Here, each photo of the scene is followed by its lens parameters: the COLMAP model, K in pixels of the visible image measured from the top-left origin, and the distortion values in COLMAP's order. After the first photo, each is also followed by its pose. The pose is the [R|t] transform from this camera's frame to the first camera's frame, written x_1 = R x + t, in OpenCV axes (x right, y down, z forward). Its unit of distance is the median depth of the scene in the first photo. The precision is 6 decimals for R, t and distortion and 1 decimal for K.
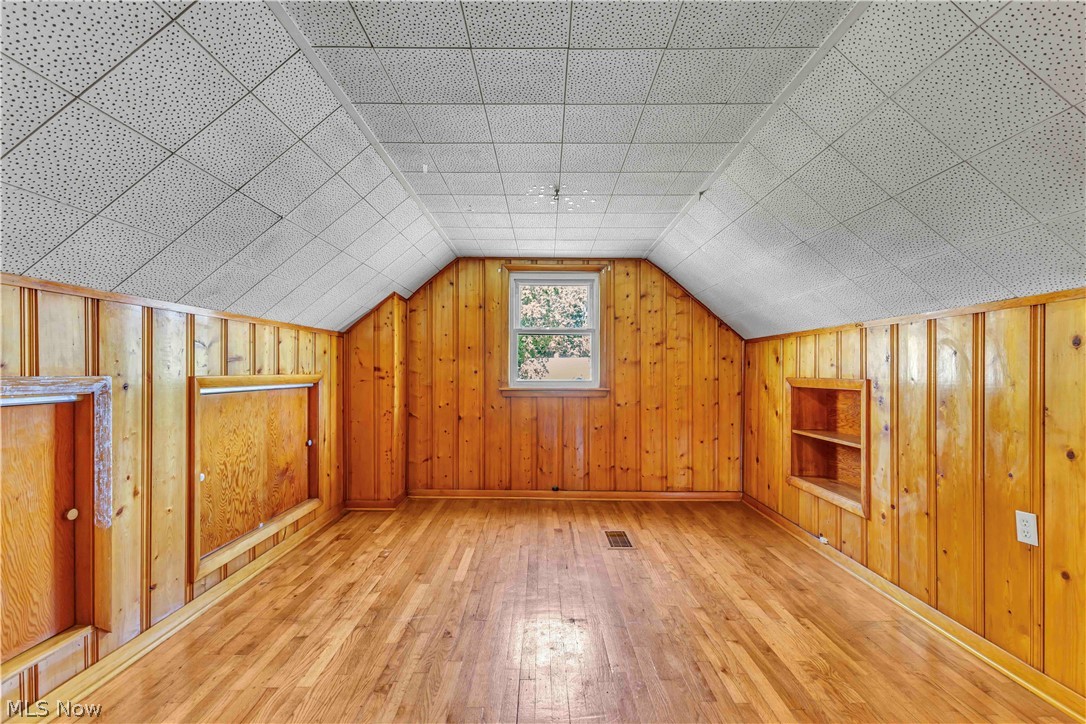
lens RADIAL K [[474.7, 0, 544.8], [0, 474.7, 367.1], [0, 0, 1]] dist [0.005648, 0.000142]
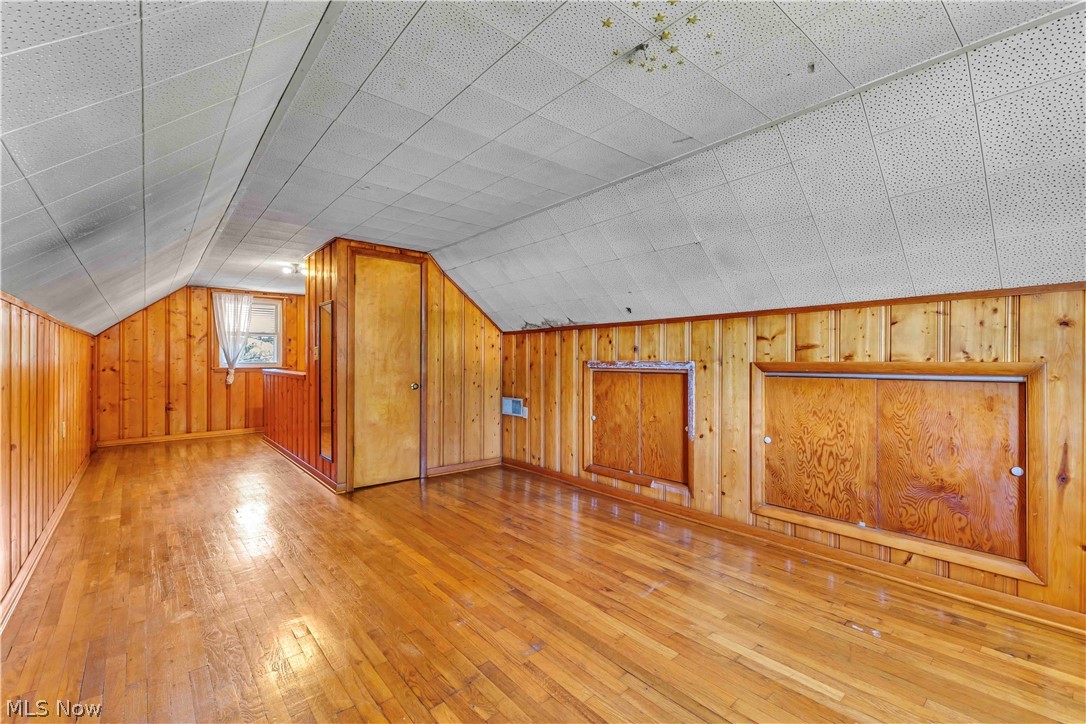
lens RADIAL K [[474.7, 0, 546.1], [0, 474.7, 363.3], [0, 0, 1]] dist [0.005648, 0.000142]
pose [[-0.769070, 0.004260, -0.639150, 0.274542], [0.007318, 0.999971, -0.002140, 0.010455], [0.639122, -0.006323, -0.769079, 0.780293]]
